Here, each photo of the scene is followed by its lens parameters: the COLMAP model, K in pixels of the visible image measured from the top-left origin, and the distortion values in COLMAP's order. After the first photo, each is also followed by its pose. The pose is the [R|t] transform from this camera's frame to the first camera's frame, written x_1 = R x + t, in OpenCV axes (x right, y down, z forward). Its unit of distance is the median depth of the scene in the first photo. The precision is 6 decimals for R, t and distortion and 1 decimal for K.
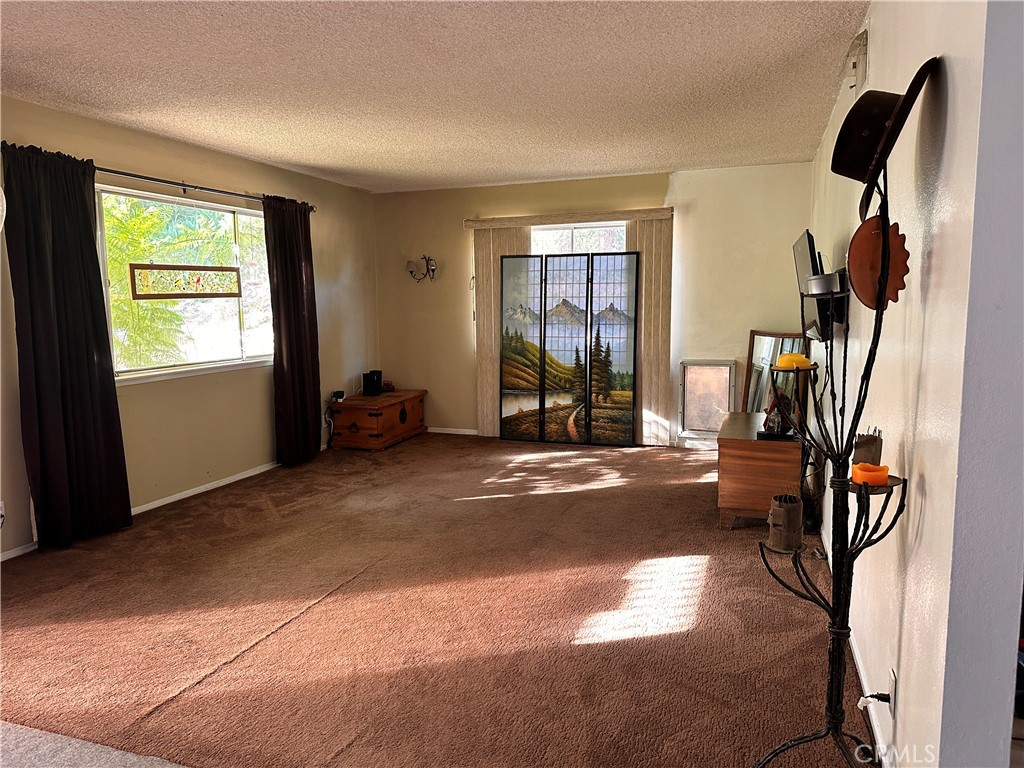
lens RADIAL K [[711.9, 0, 512.0], [0, 711.9, 384.0], [0, 0, 1]] dist [0.077111, -0.129040]
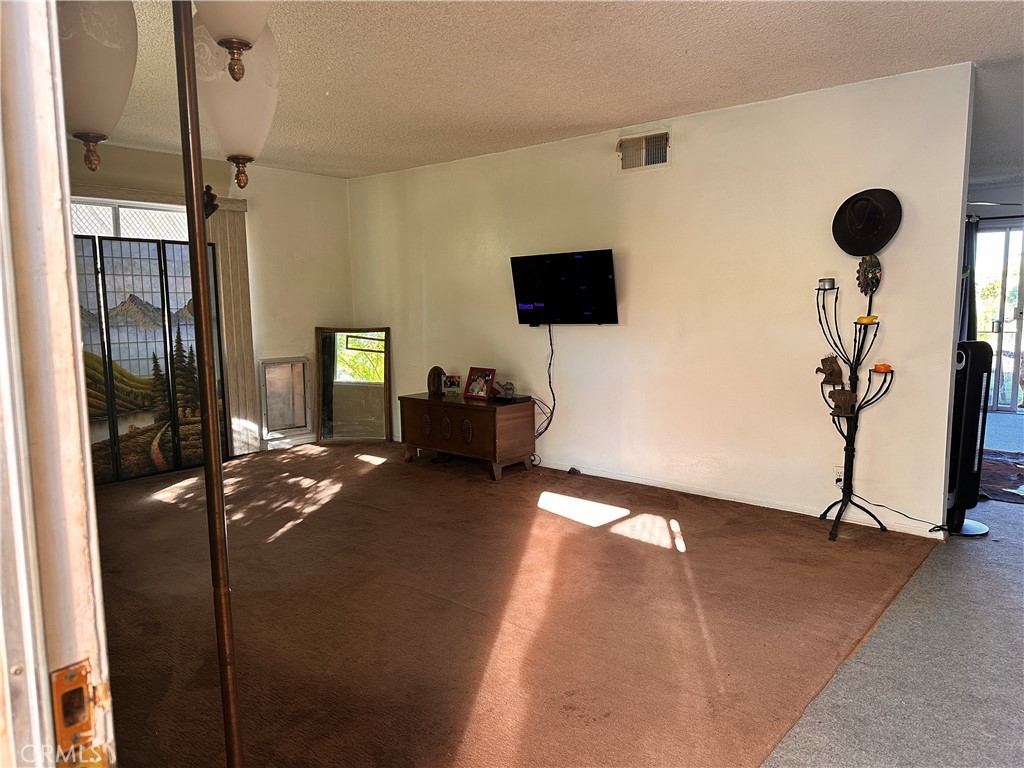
lens RADIAL K [[711.9, 0, 512.0], [0, 711.9, 384.0], [0, 0, 1]] dist [0.077111, -0.129040]
pose [[0.356342, -0.100363, 0.928950, -0.531529], [0.111816, 0.991650, 0.064245, -0.025226], [-0.927641, 0.080978, 0.364589, 0.328852]]
